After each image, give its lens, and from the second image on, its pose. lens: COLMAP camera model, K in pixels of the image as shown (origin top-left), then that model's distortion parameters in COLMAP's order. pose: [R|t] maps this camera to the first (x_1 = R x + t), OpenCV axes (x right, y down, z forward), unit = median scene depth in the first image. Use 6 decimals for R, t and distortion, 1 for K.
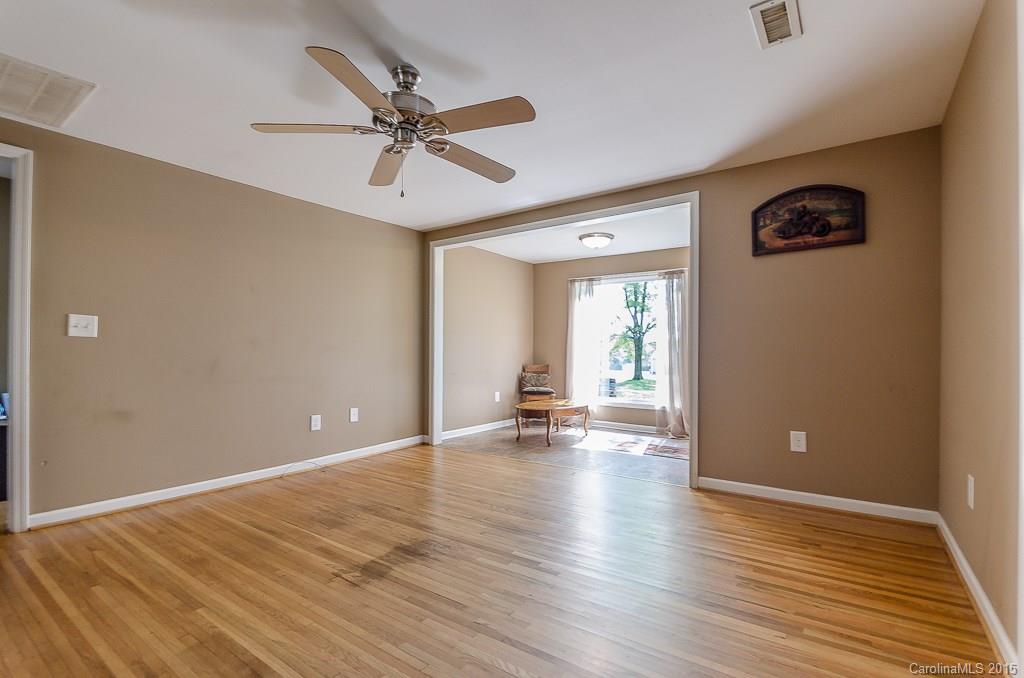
lens RADIAL K [[472.9, 0, 509.9], [0, 472.9, 353.7], [0, 0, 1]] dist [-0.002084, -0.000197]
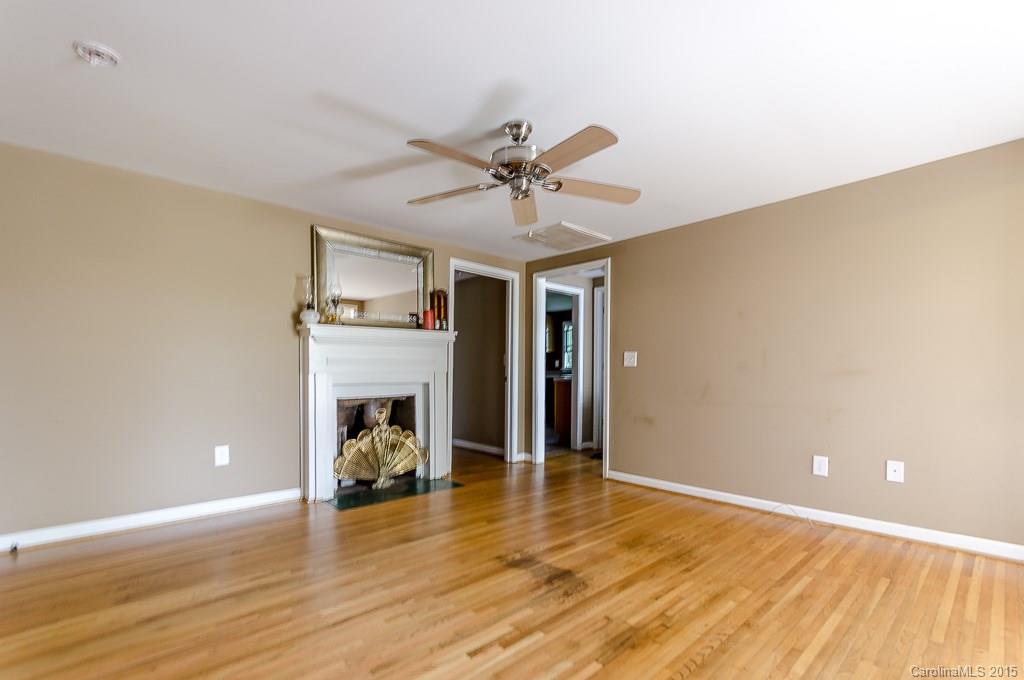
lens RADIAL K [[462.9, 0, 525.7], [0, 462.9, 363.4], [0, 0, 1]] dist [-0.000292, -0.000001]
pose [[-0.191339, -0.018946, -0.981341, 0.603835], [-0.003409, 0.999820, -0.018638, -0.015322], [0.981518, -0.000220, -0.191370, 0.863818]]
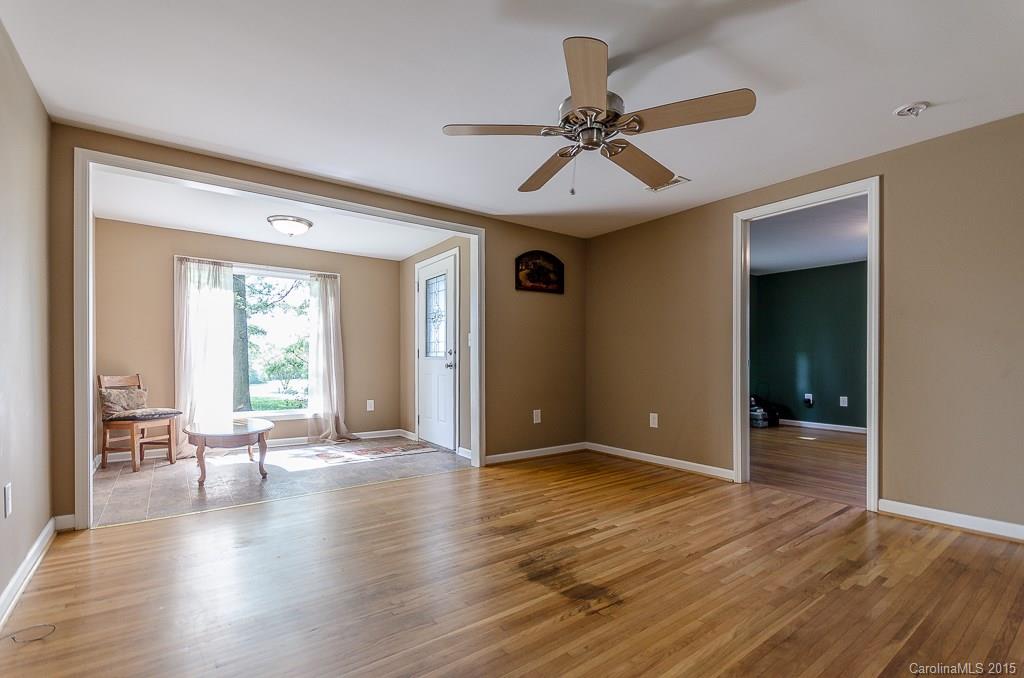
lens RADIAL K [[462.9, 0, 525.7], [0, 462.9, 362.4], [0, 0, 1]] dist [-0.000292, -0.000001]
pose [[0.297493, -0.008960, 0.954682, -0.835189], [0.000058, 0.999956, 0.009366, -0.002679], [-0.954724, -0.002731, 0.297480, 0.592636]]
